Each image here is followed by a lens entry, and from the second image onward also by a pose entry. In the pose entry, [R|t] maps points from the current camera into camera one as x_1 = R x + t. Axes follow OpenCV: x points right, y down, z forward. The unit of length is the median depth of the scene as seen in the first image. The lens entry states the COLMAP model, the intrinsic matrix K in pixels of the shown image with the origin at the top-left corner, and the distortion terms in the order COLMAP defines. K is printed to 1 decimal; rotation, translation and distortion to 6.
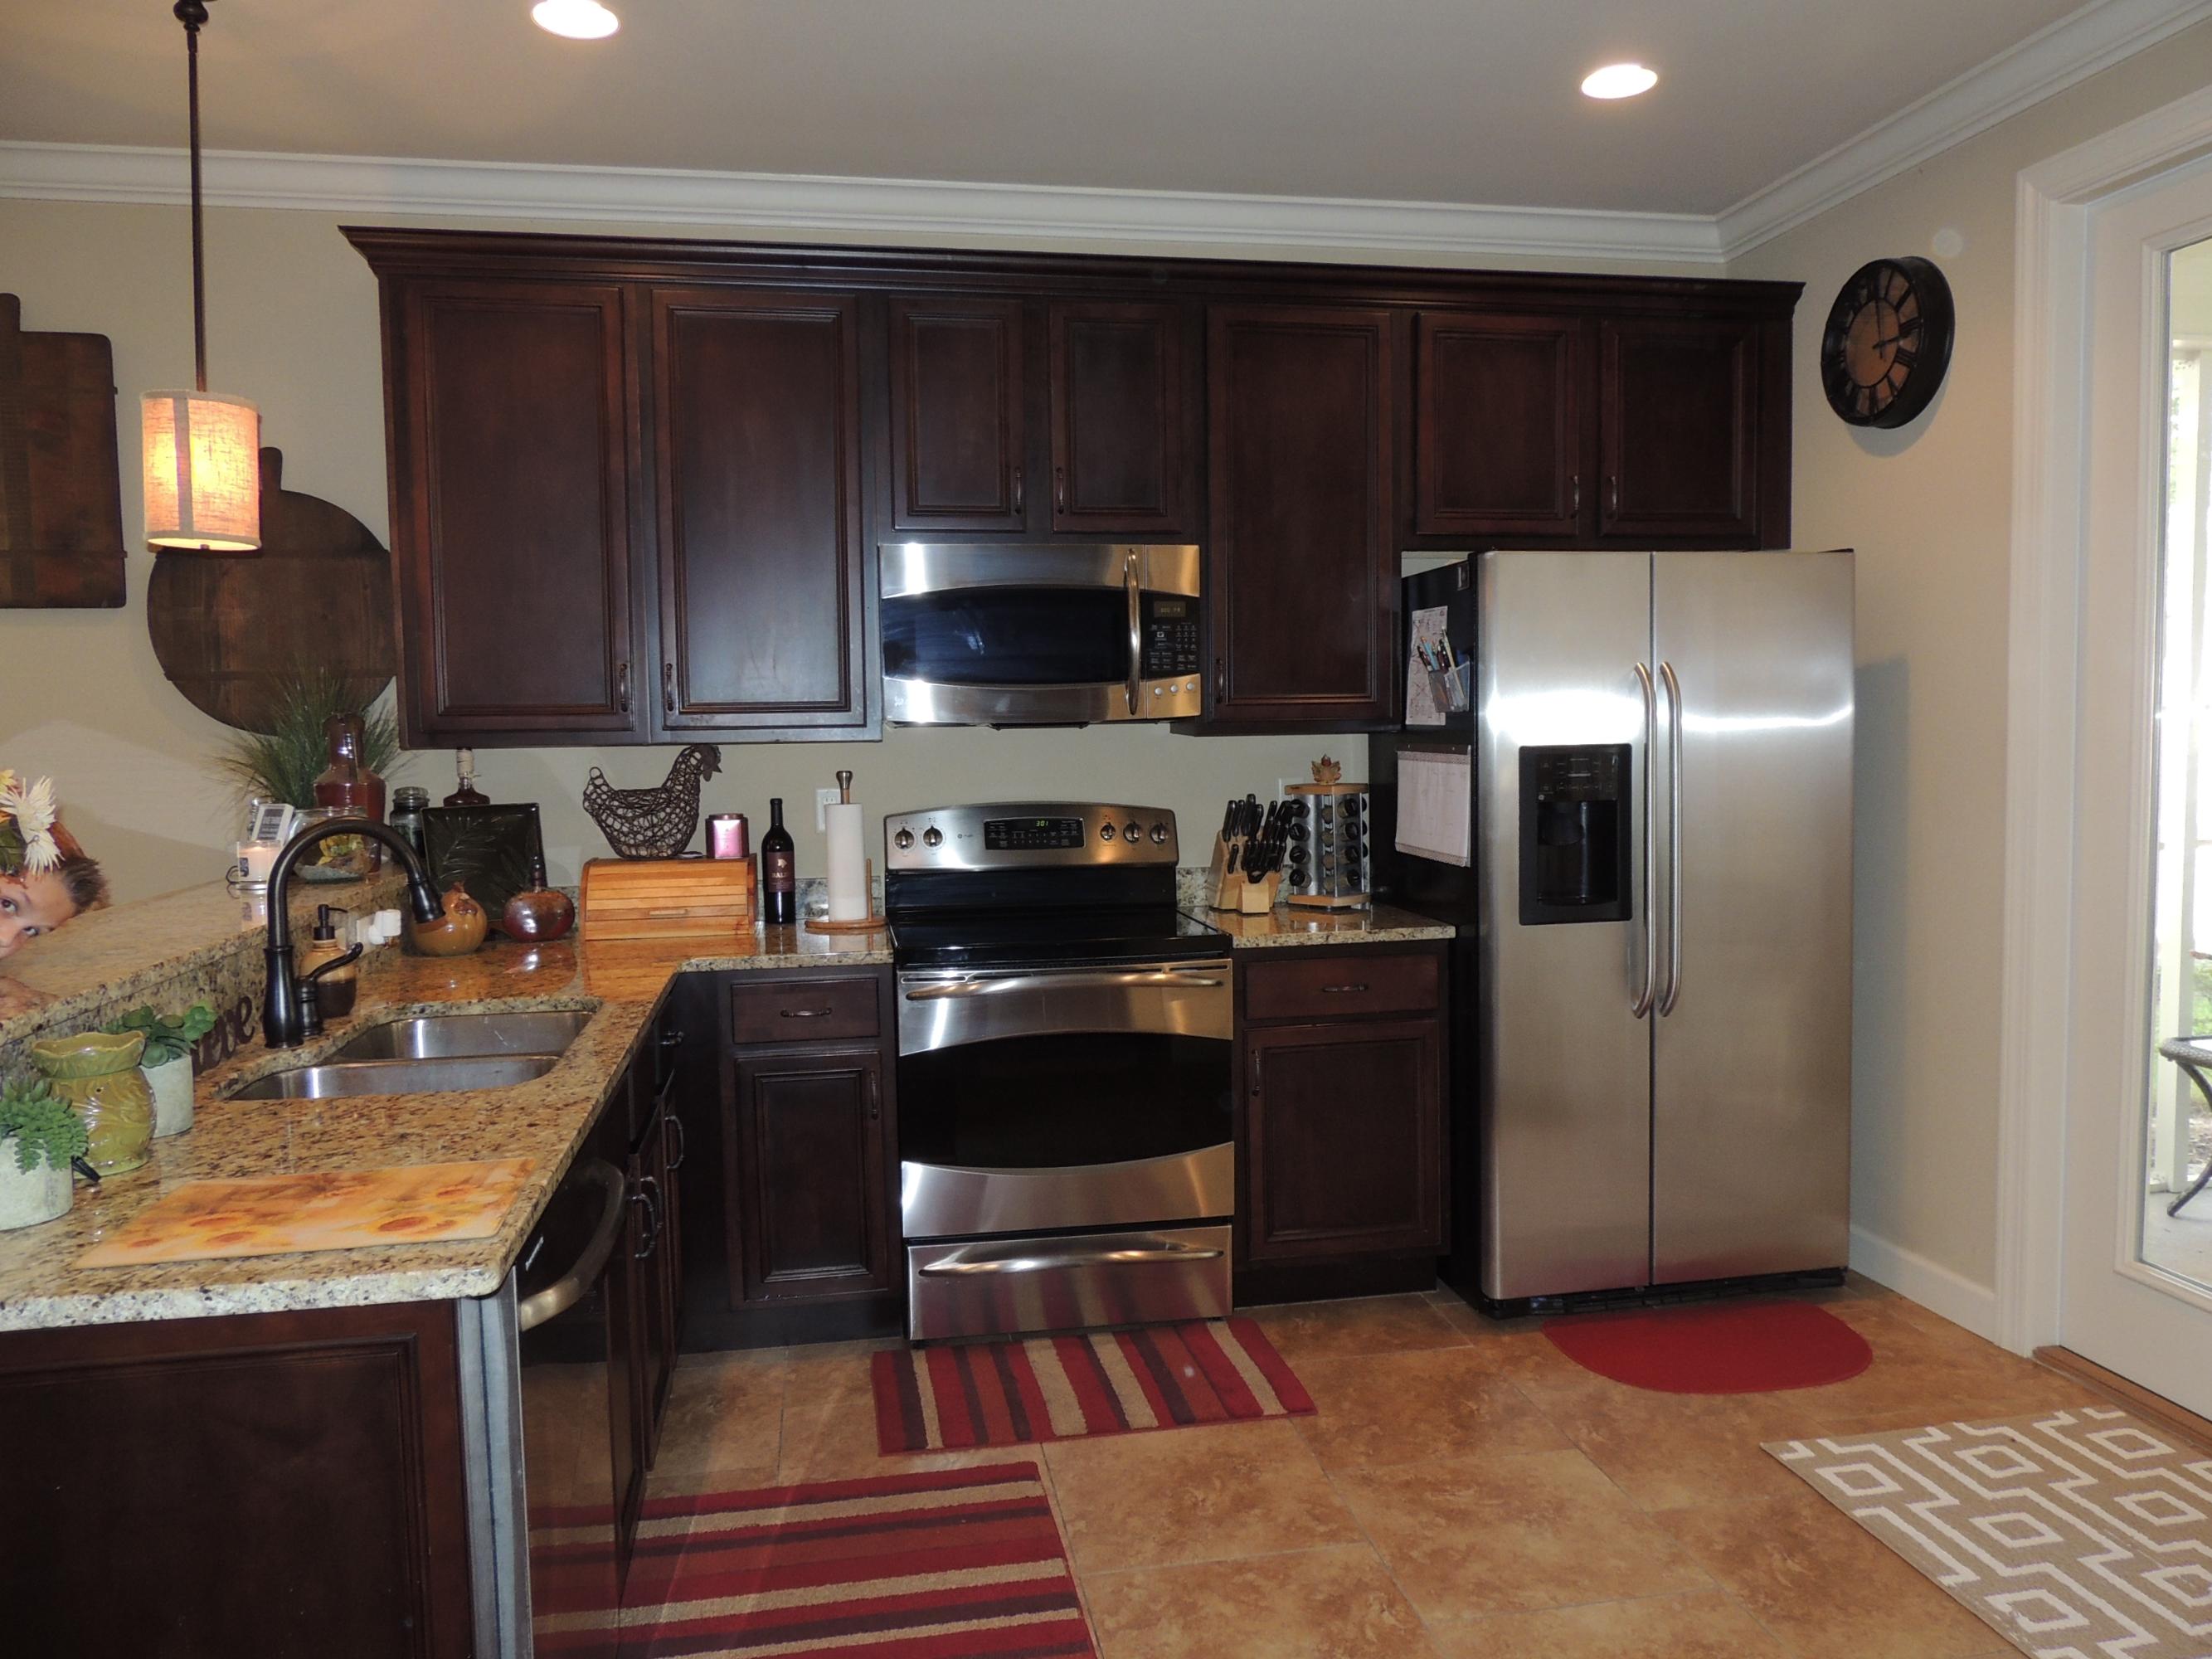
lens RADIAL K [[1725.9, 0, 1108.8], [0, 1725.9, 823.1], [0, 0, 1]] dist [0.005216, 0.002792]
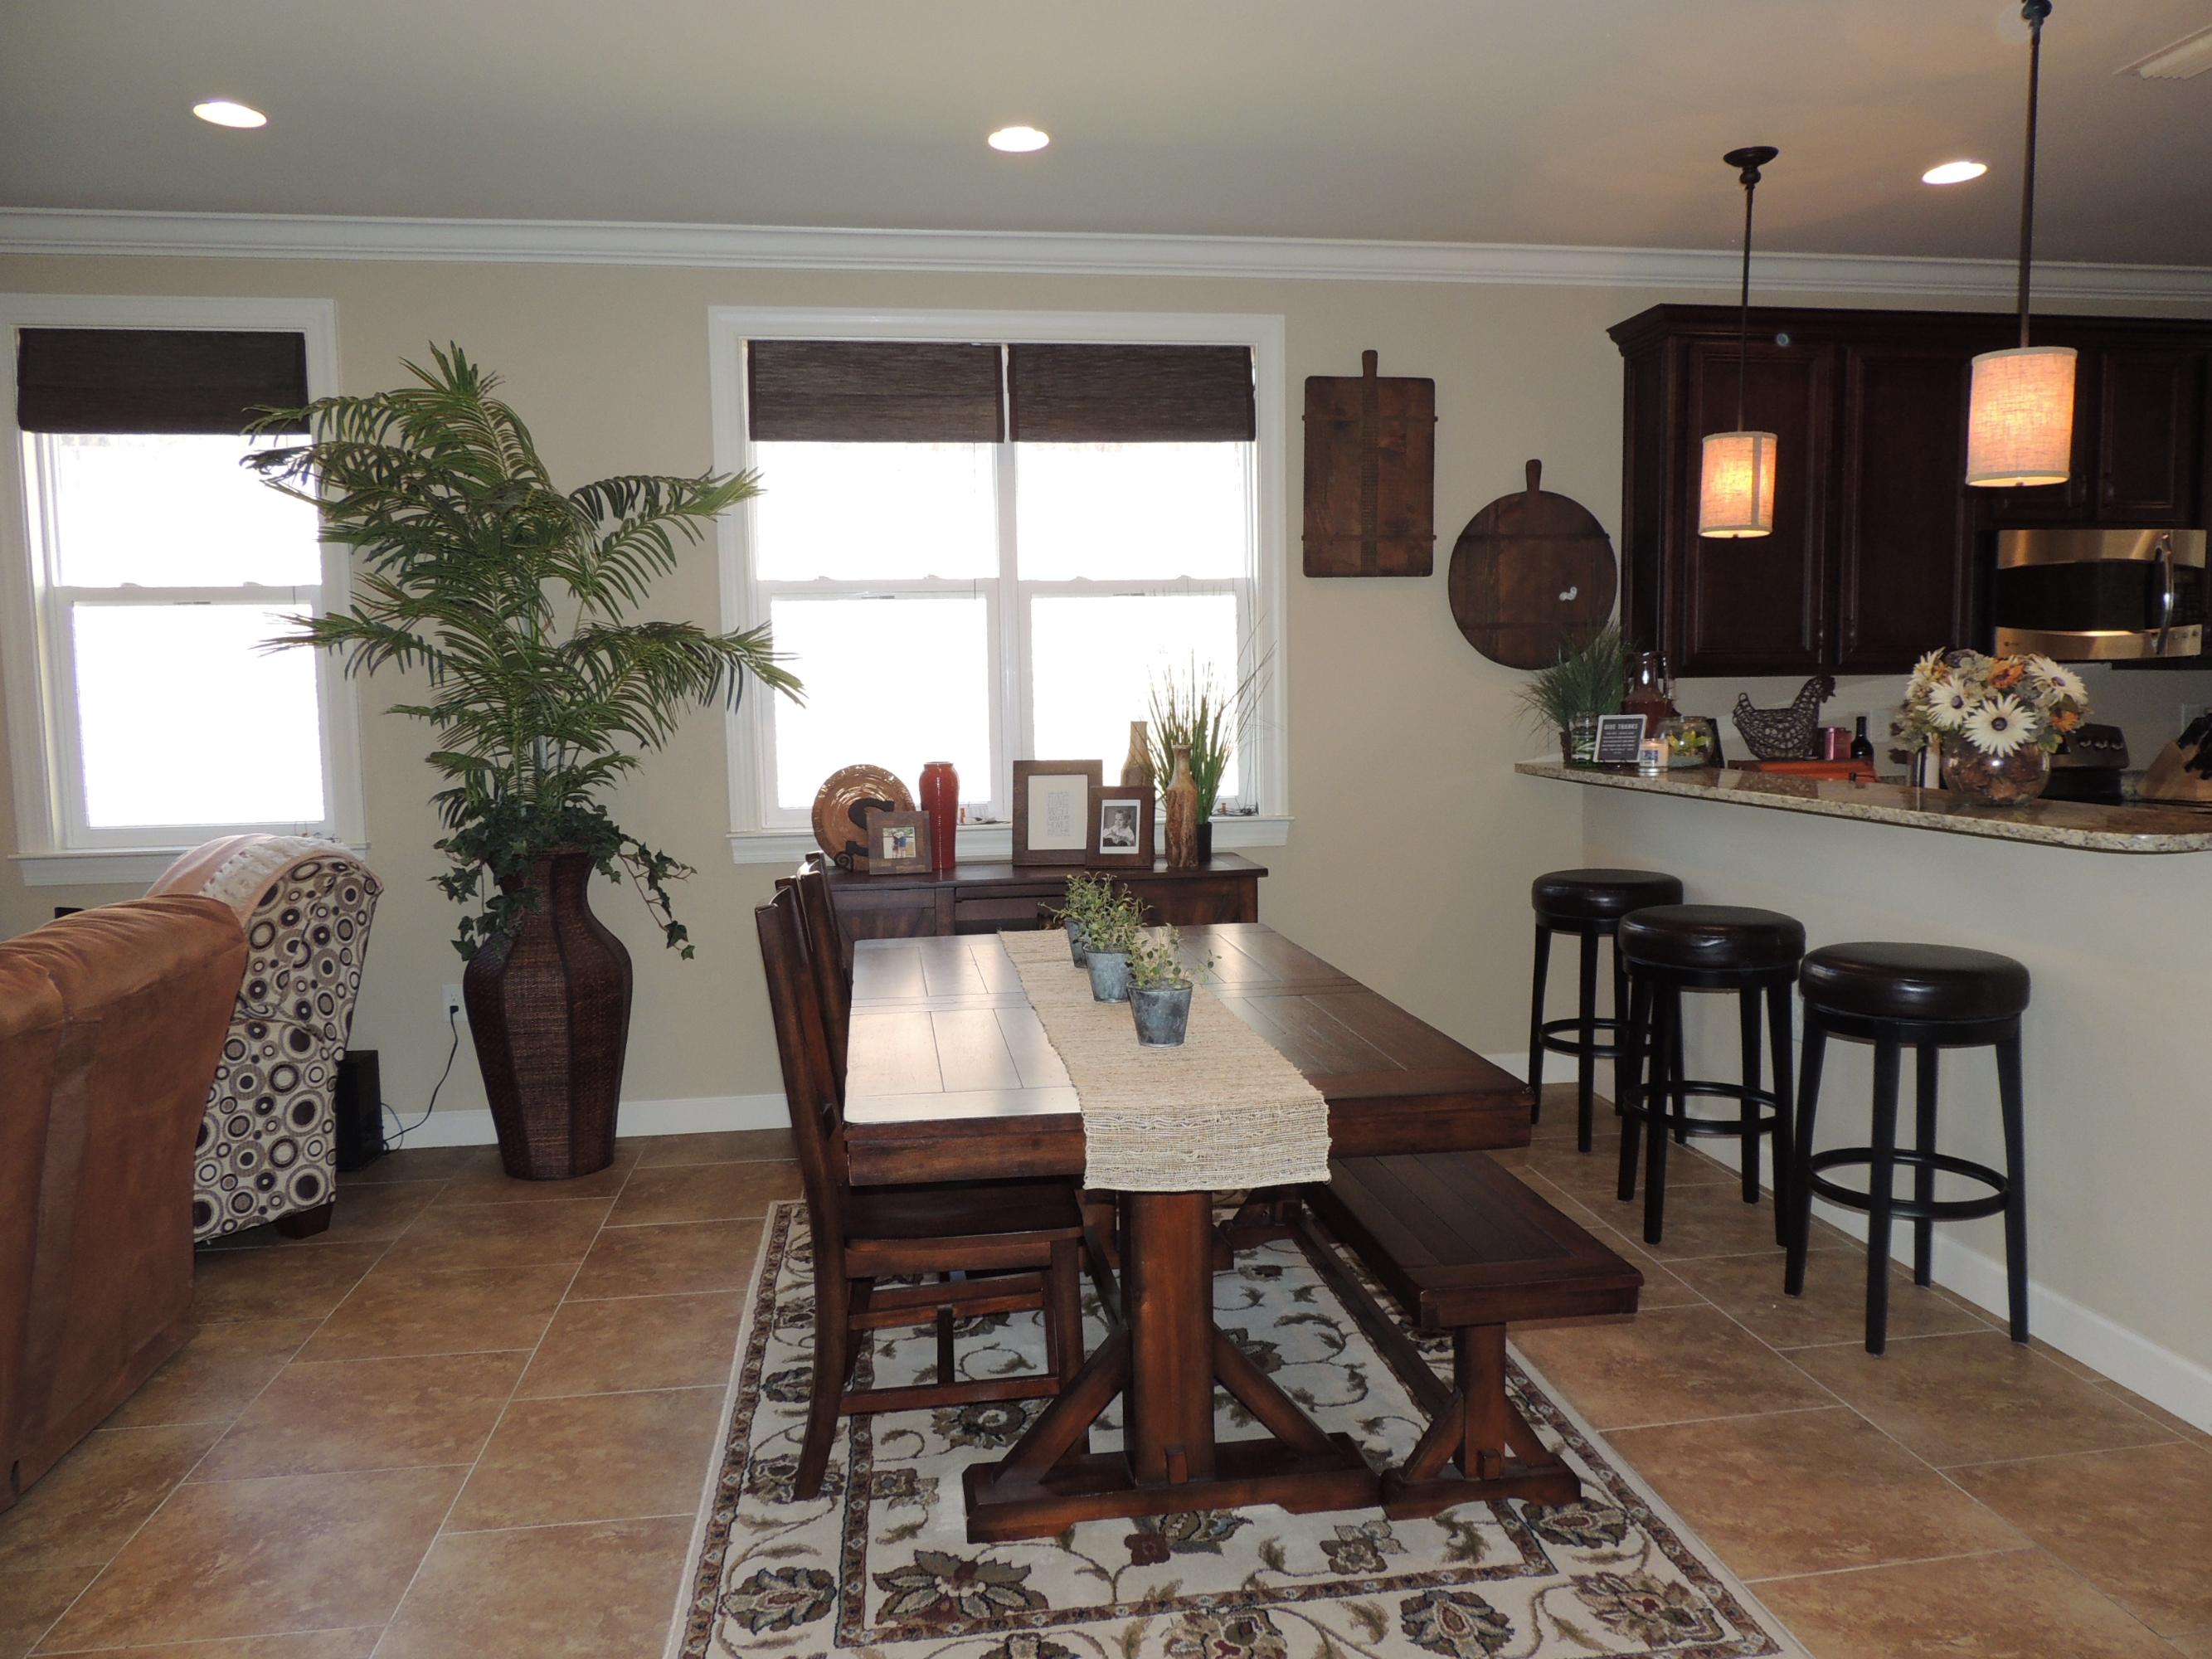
lens RADIAL K [[1556.4, 0, 1114.4], [0, 1556.4, 828.0], [0, 0, 1]] dist [-0.012662, -0.010583]
pose [[0.999471, -0.000805, -0.032507, -0.773086], [0.001291, 0.999888, 0.014914, 0.056117], [0.032492, -0.014948, 0.999360, -0.245384]]
